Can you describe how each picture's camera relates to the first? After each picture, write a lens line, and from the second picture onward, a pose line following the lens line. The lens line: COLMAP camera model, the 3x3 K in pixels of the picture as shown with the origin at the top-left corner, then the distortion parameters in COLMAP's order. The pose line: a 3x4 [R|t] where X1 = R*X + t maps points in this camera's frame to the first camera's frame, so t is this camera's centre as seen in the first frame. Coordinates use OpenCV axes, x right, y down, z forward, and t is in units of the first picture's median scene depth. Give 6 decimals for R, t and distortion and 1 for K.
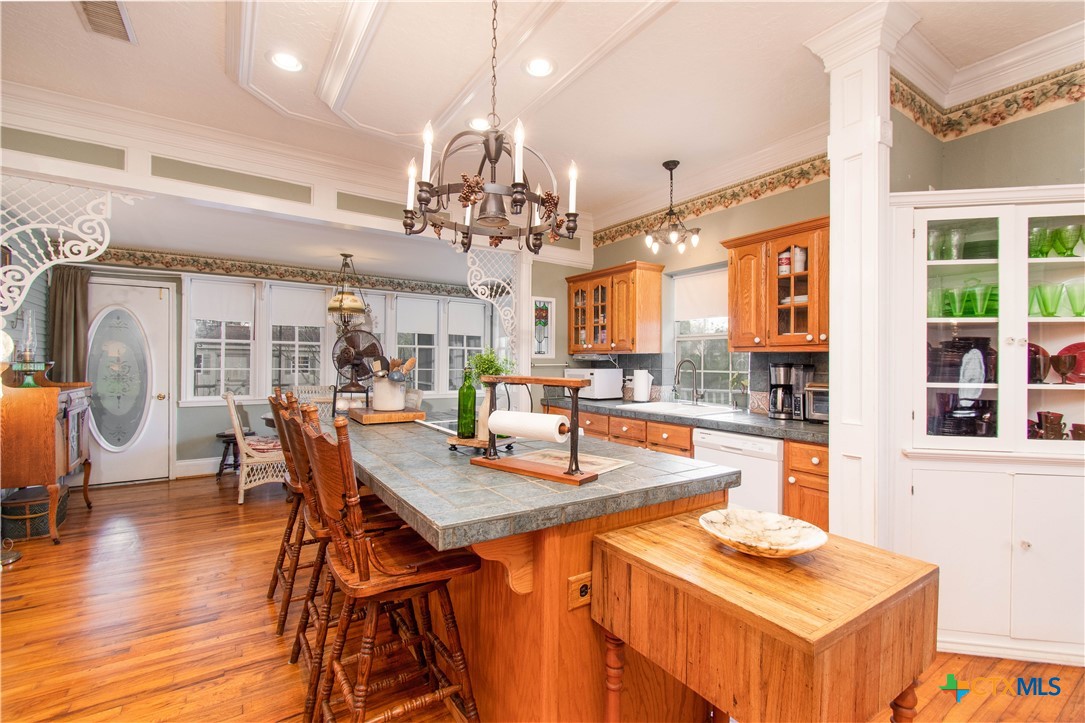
lens RADIAL K [[483.8, 0, 544.3], [0, 483.8, 366.3], [0, 0, 1]] dist [-0.001044, -0.000659]
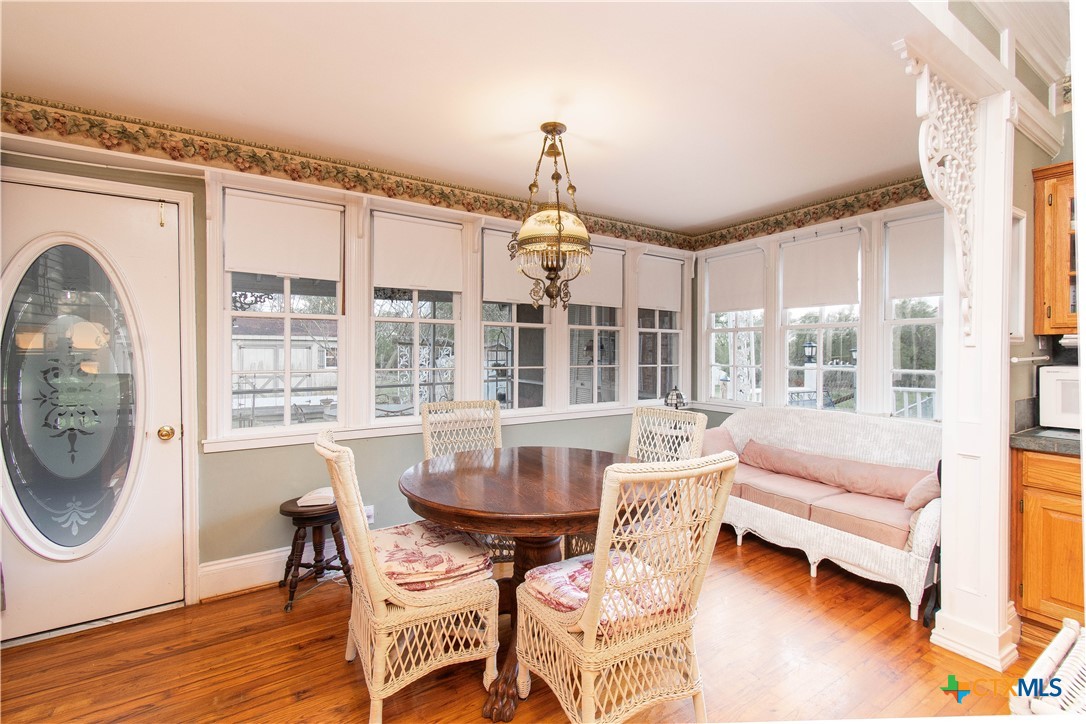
lens RADIAL K [[484.3, 0, 541.6], [0, 484.3, 352.5], [0, 0, 1]] dist [-0.001044, -0.000659]
pose [[0.999967, -0.004660, -0.006636, -0.416906], [0.004756, 0.999884, 0.014457, -0.020734], [0.006568, -0.014489, 0.999873, 0.524808]]
